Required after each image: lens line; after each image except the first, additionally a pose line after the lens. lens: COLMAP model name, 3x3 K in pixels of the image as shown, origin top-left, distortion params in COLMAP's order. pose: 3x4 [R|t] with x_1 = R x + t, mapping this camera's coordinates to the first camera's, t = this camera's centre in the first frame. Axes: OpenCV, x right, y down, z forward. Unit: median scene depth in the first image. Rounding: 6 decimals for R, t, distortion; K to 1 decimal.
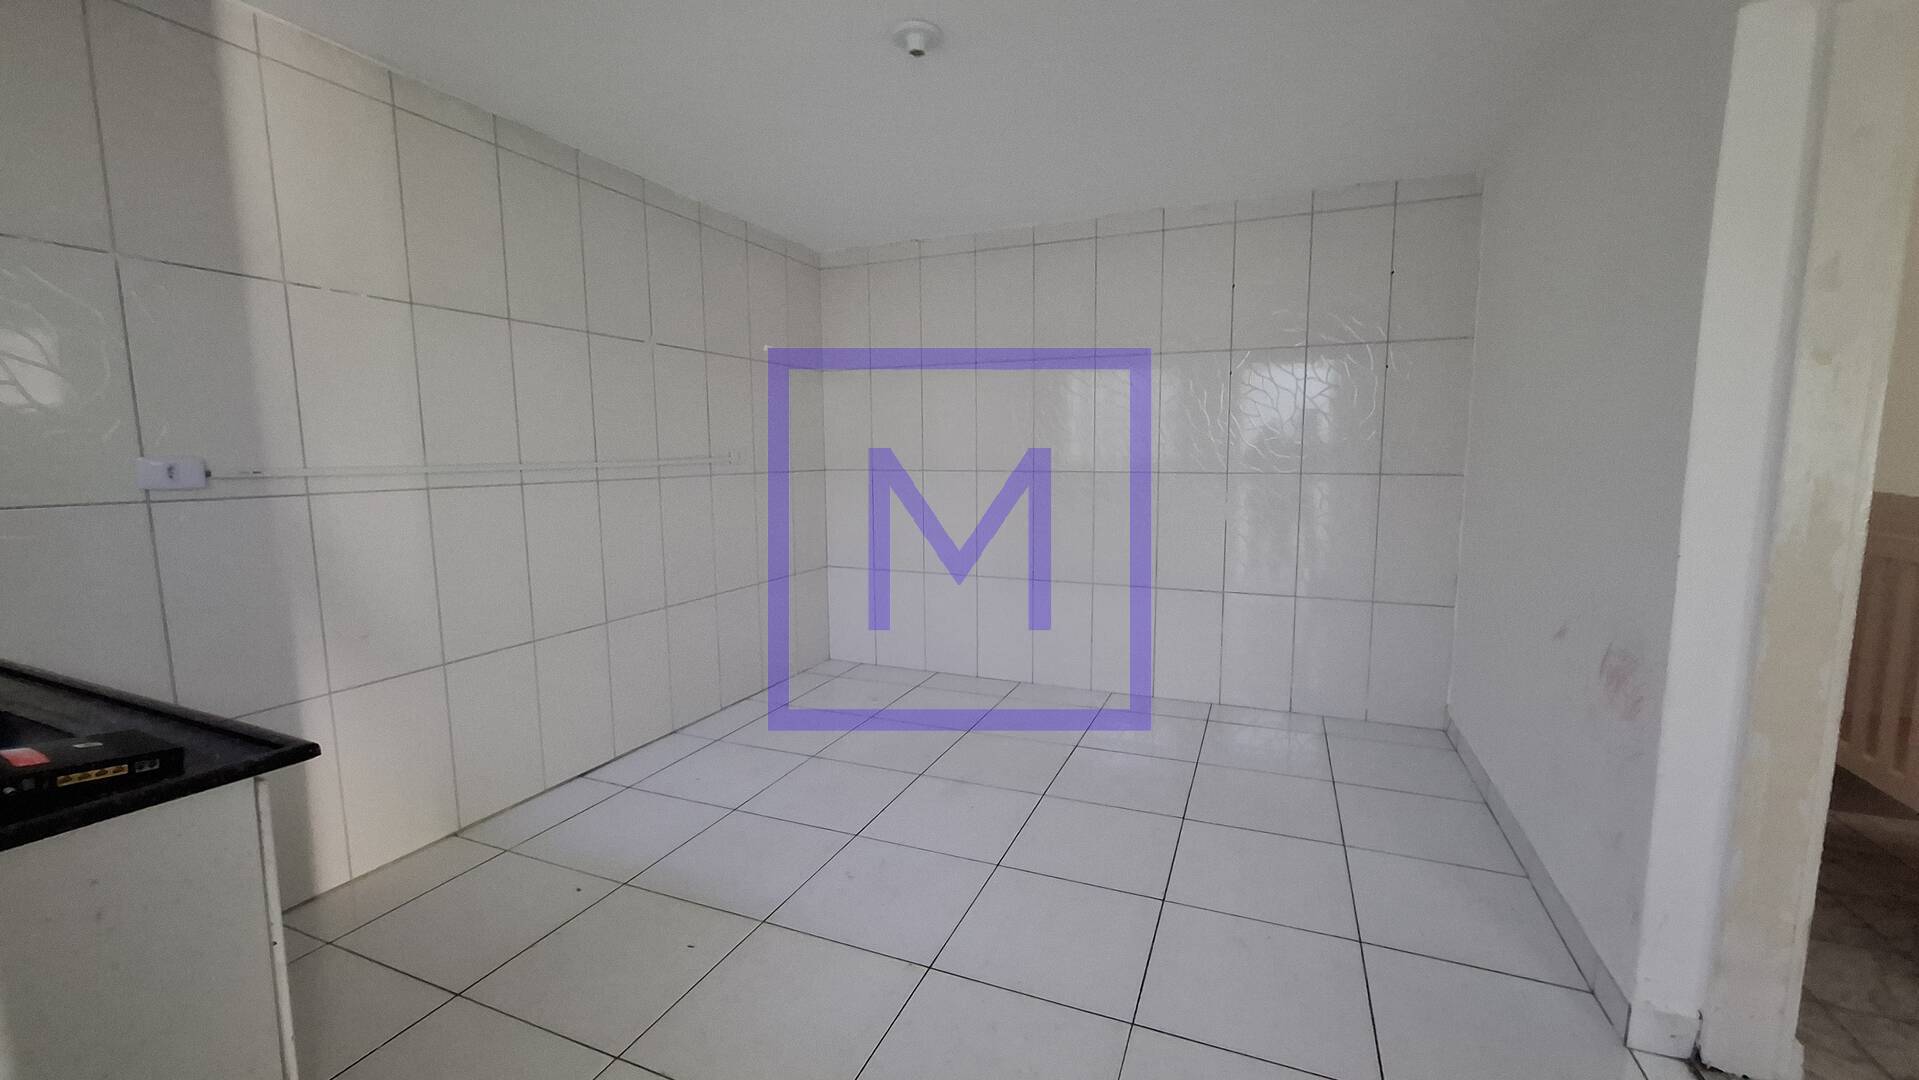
lens RADIAL K [[731.0, 0, 959.5], [0, 731.0, 540.0], [0, 0, 1]] dist [-0.000433, 0.000068]
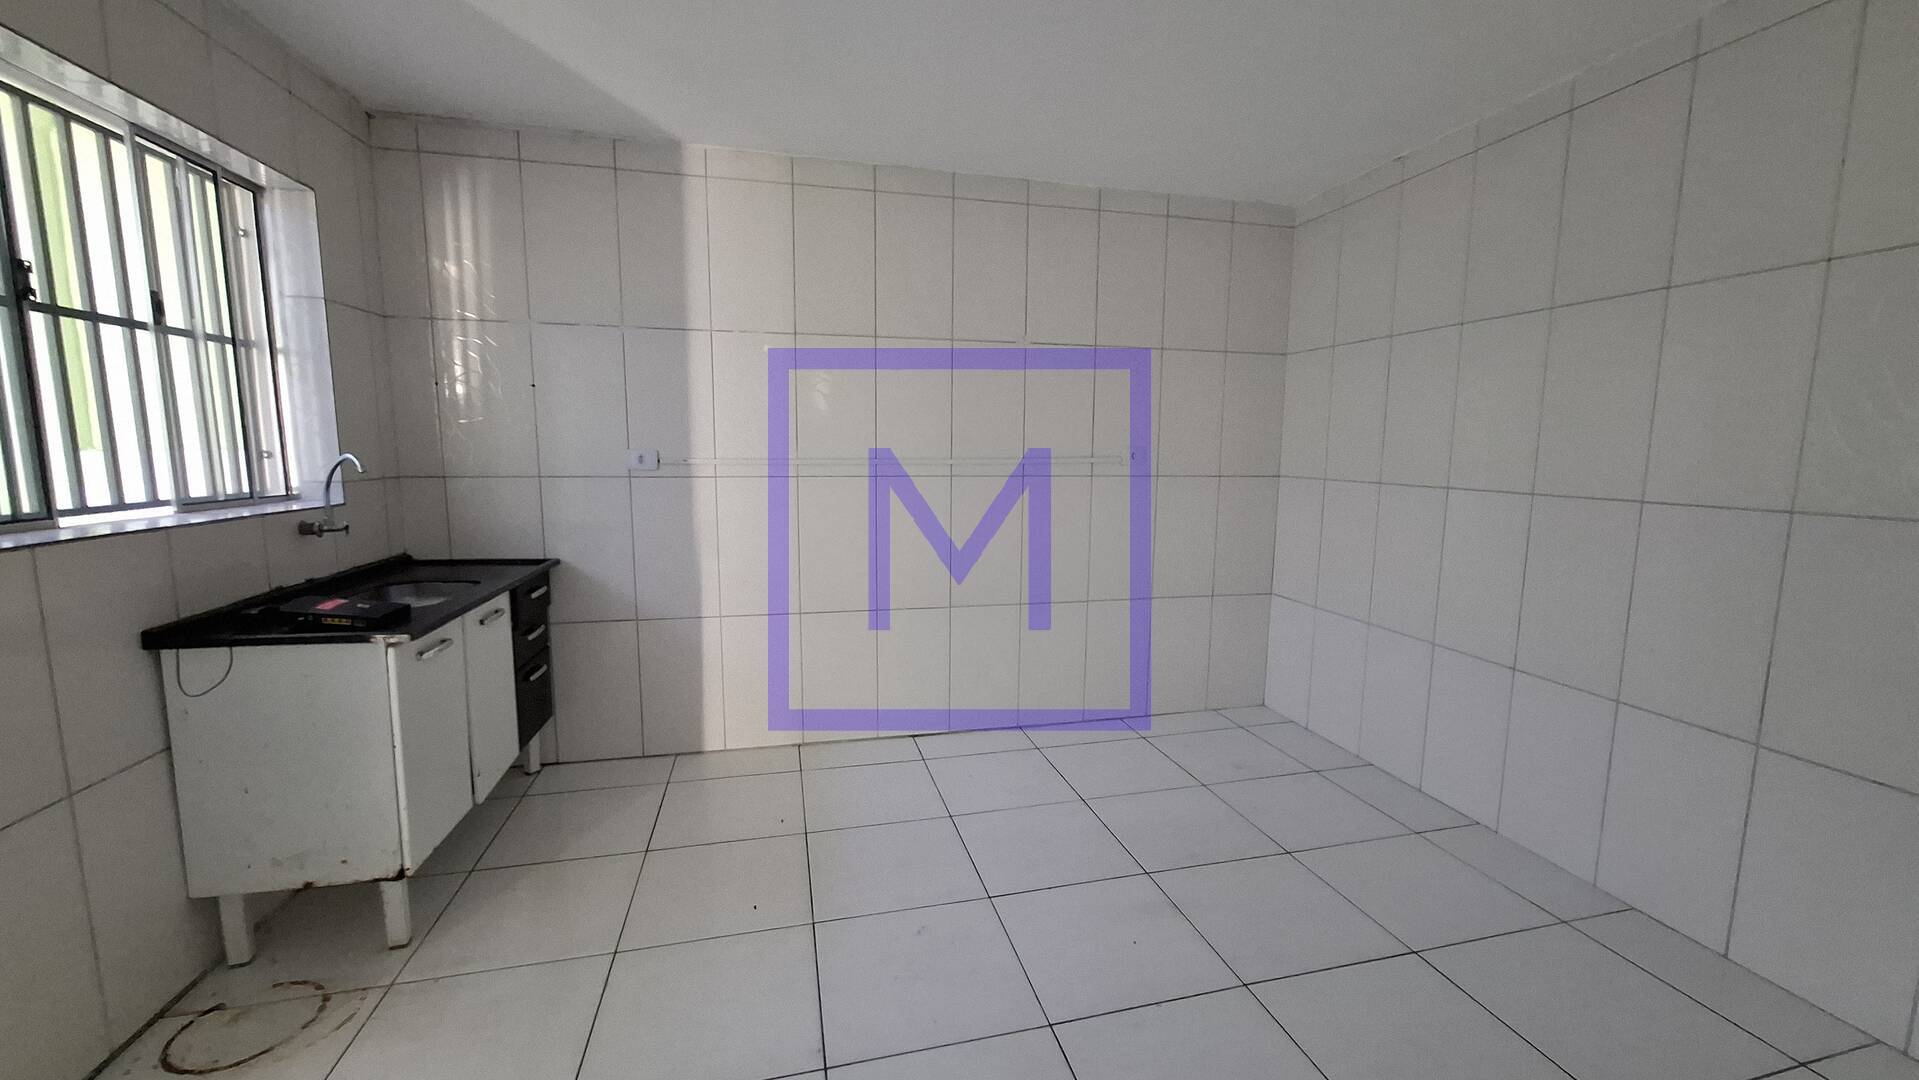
lens RADIAL K [[758.5, 0, 965.8], [0, 758.5, 545.7], [0, 0, 1]] dist [-0.000183, 0.000158]
pose [[0.622123, 0.123948, -0.773046, 0.495042], [-0.111567, 0.991347, 0.069164, -0.073443], [0.774930, 0.043218, 0.630568, 0.376901]]
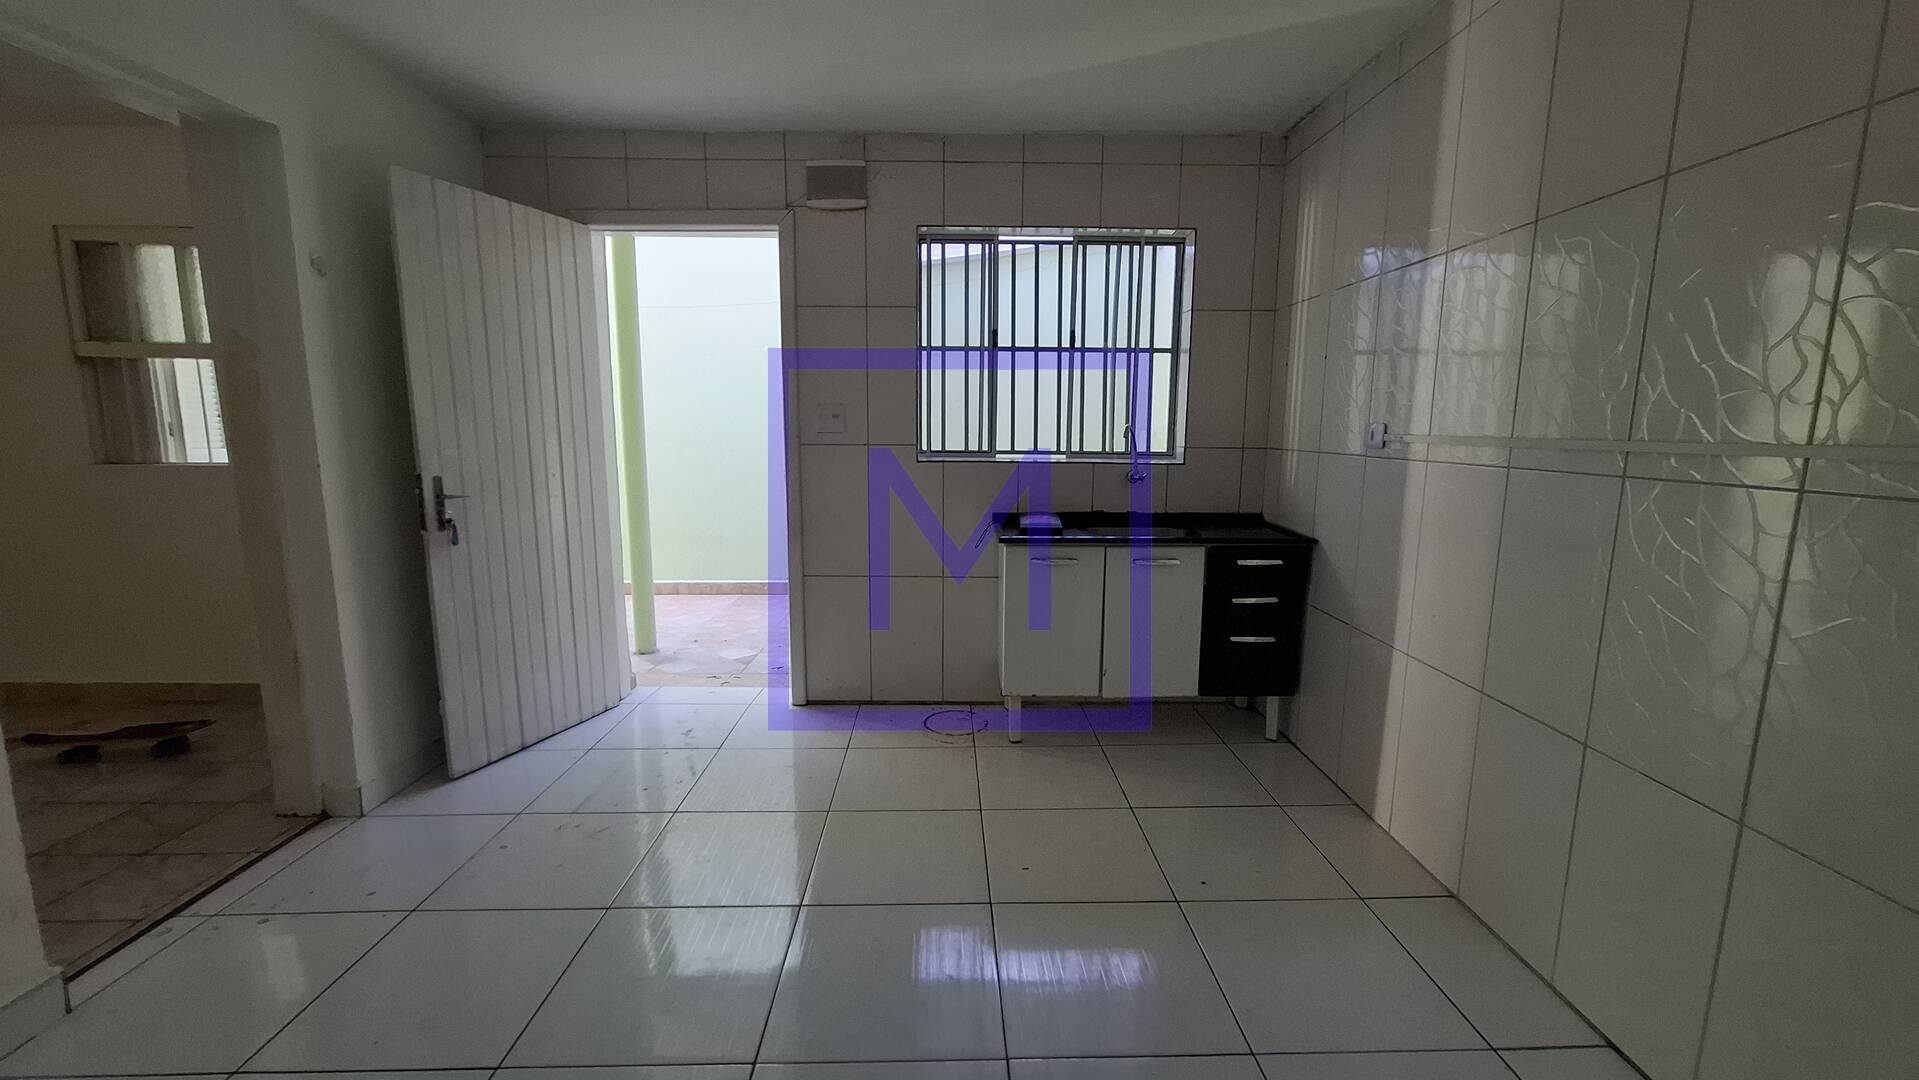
lens RADIAL K [[758.5, 0, 965.8], [0, 758.5, 545.7], [0, 0, 1]] dist [-0.000183, 0.000158]
pose [[-0.897267, 0.080122, -0.434157, 0.137662], [-0.046555, 0.960740, 0.273515, -0.179707], [0.439027, 0.265628, -0.858311, 1.402551]]
